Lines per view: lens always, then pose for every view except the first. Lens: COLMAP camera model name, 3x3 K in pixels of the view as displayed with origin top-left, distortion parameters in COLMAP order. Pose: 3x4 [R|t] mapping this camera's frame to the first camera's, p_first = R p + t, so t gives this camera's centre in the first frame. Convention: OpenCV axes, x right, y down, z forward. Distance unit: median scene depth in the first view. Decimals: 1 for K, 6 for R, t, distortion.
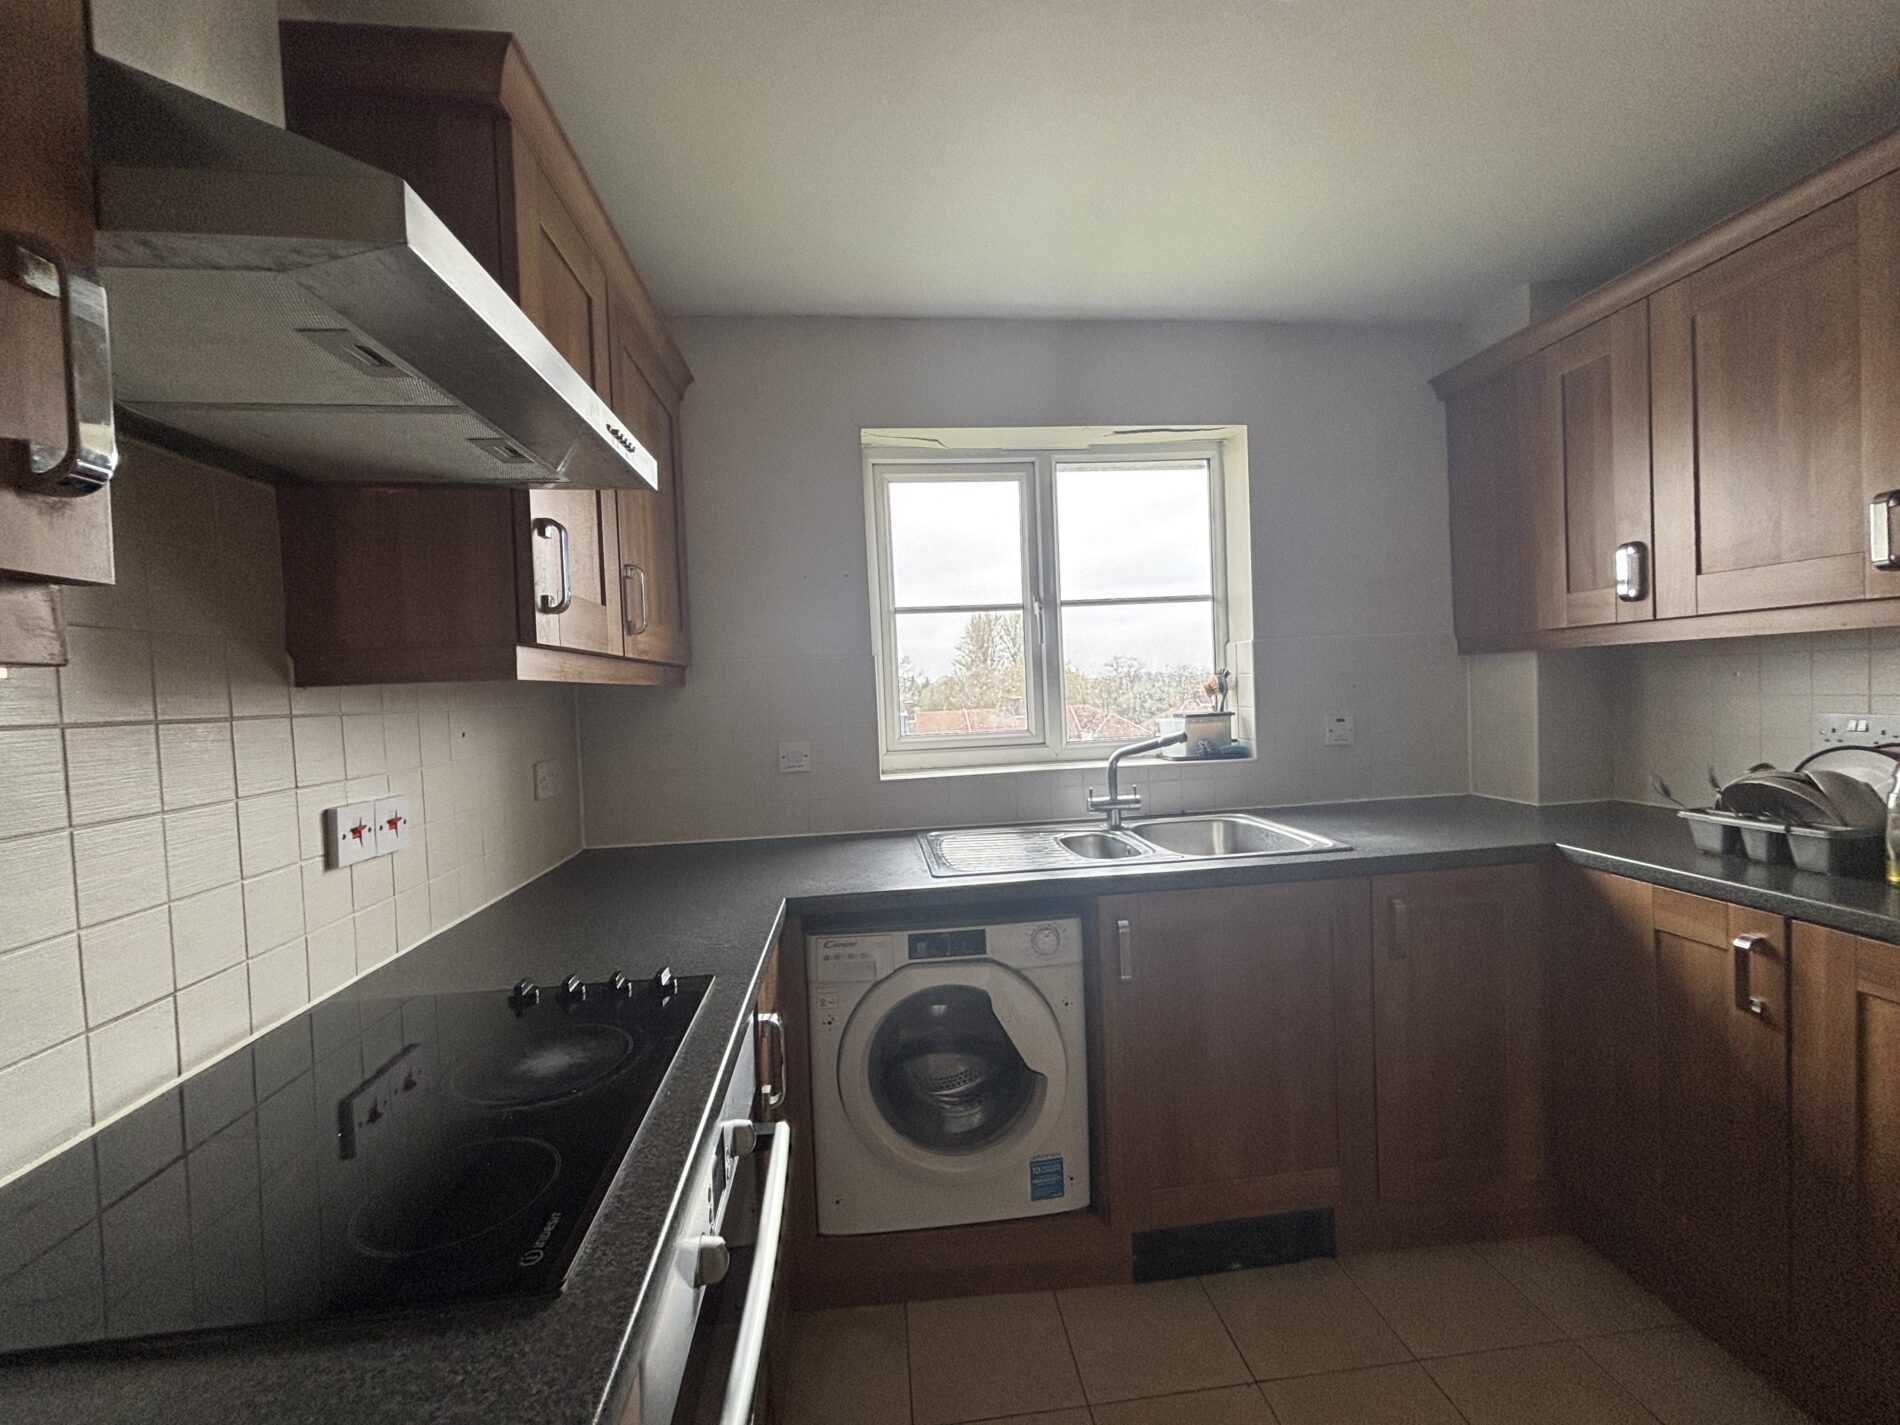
lens RADIAL K [[759.5, 0, 950.0], [0, 759.5, 712.5], [0, 0, 1]] dist [-0.008636, 0.003951]
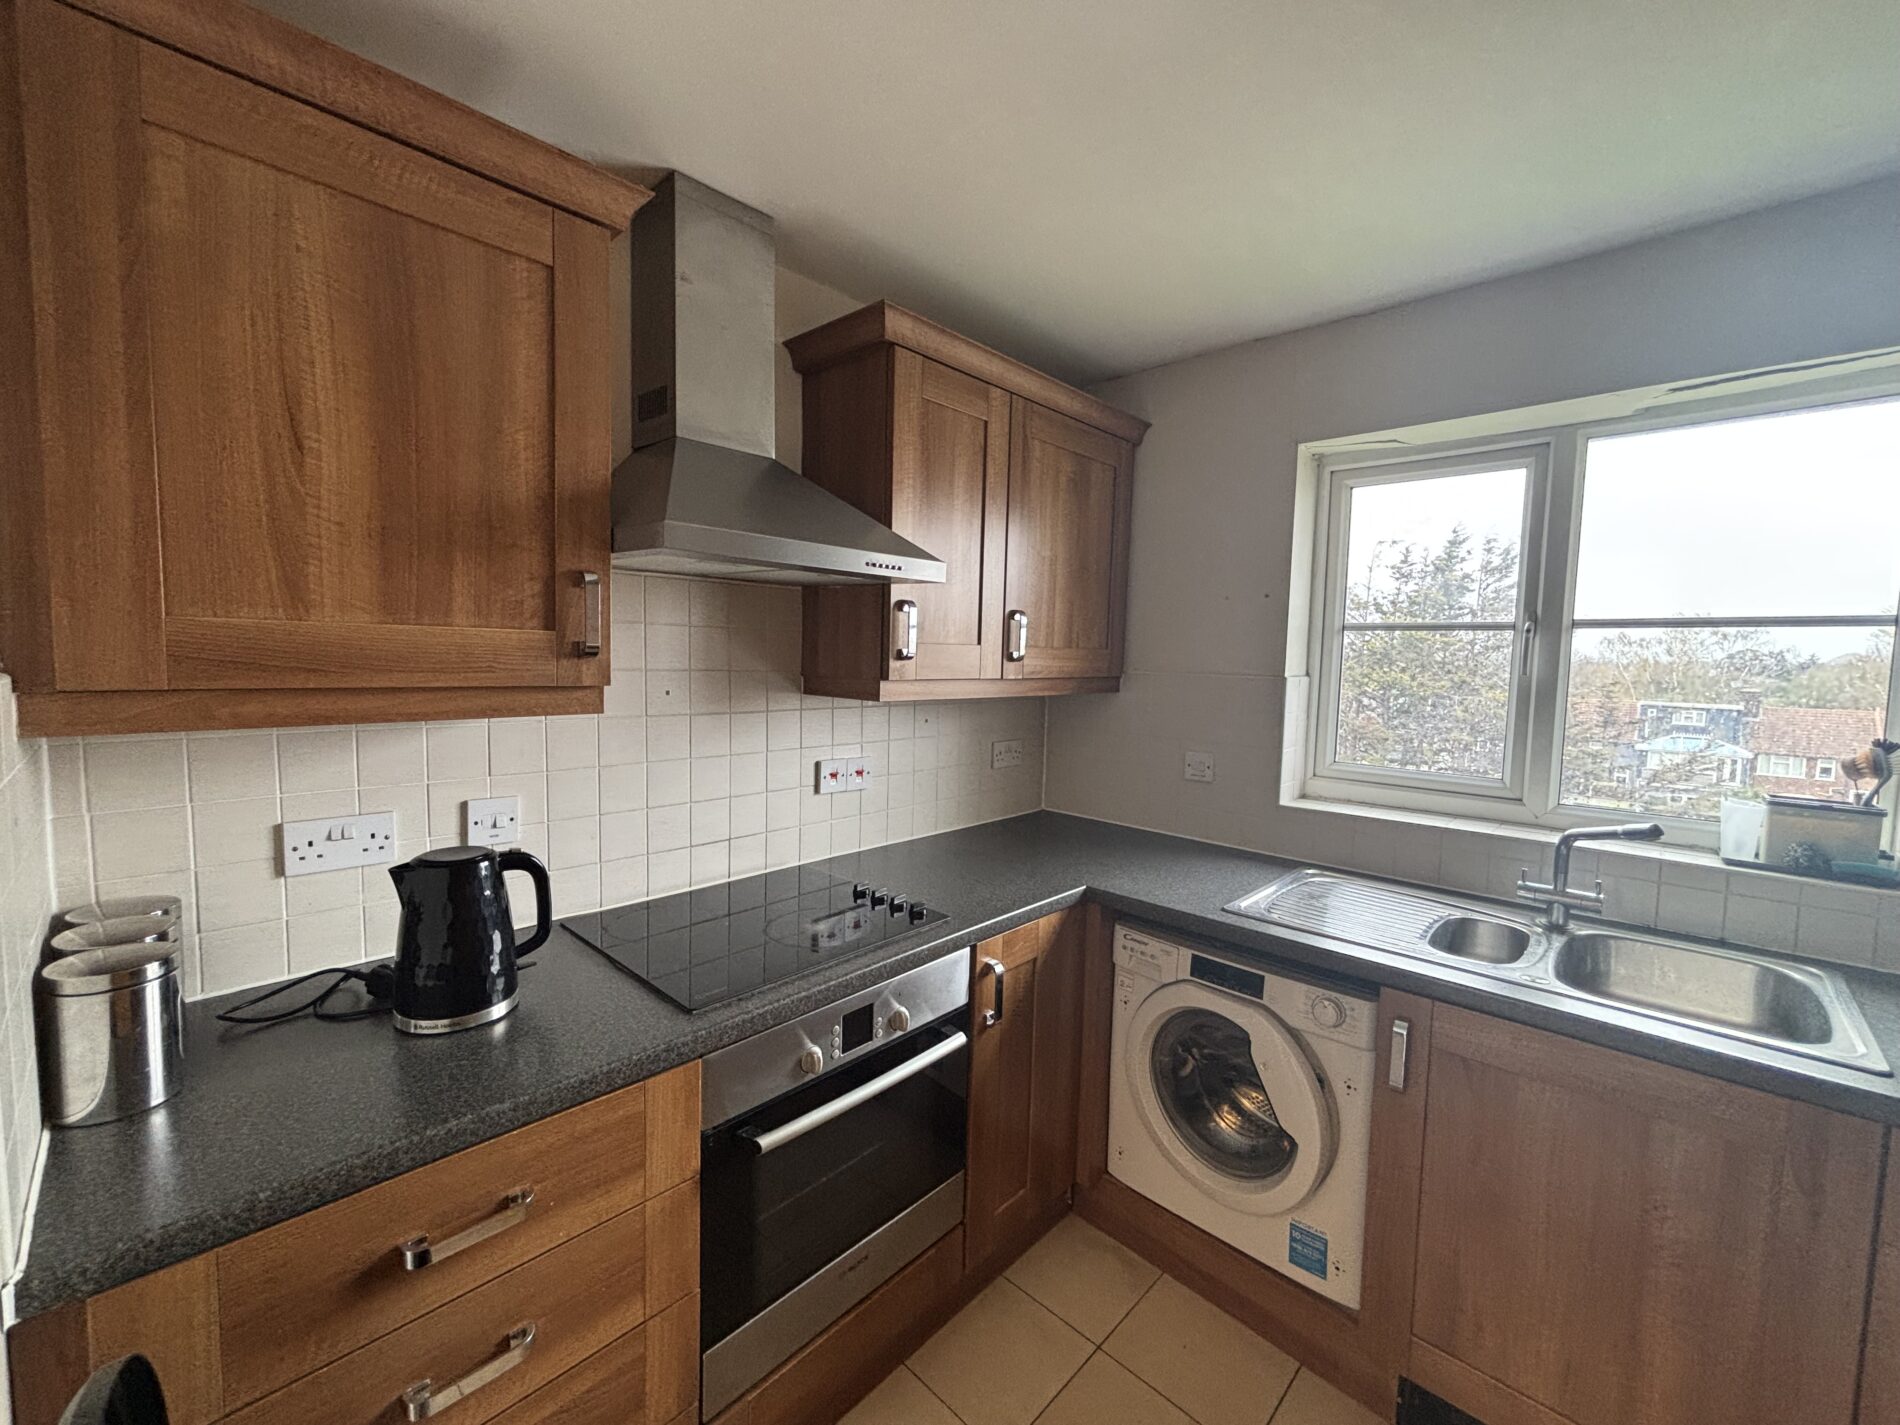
lens RADIAL K [[757.4, 0, 950.0], [0, 757.4, 712.5], [0, 0, 1]] dist [-0.017545, 0.000209]
pose [[0.642589, 0.118772, -0.756949, 0.484605], [-0.074095, 0.992915, 0.092896, -0.117789], [0.762620, -0.003608, 0.646837, 0.046635]]
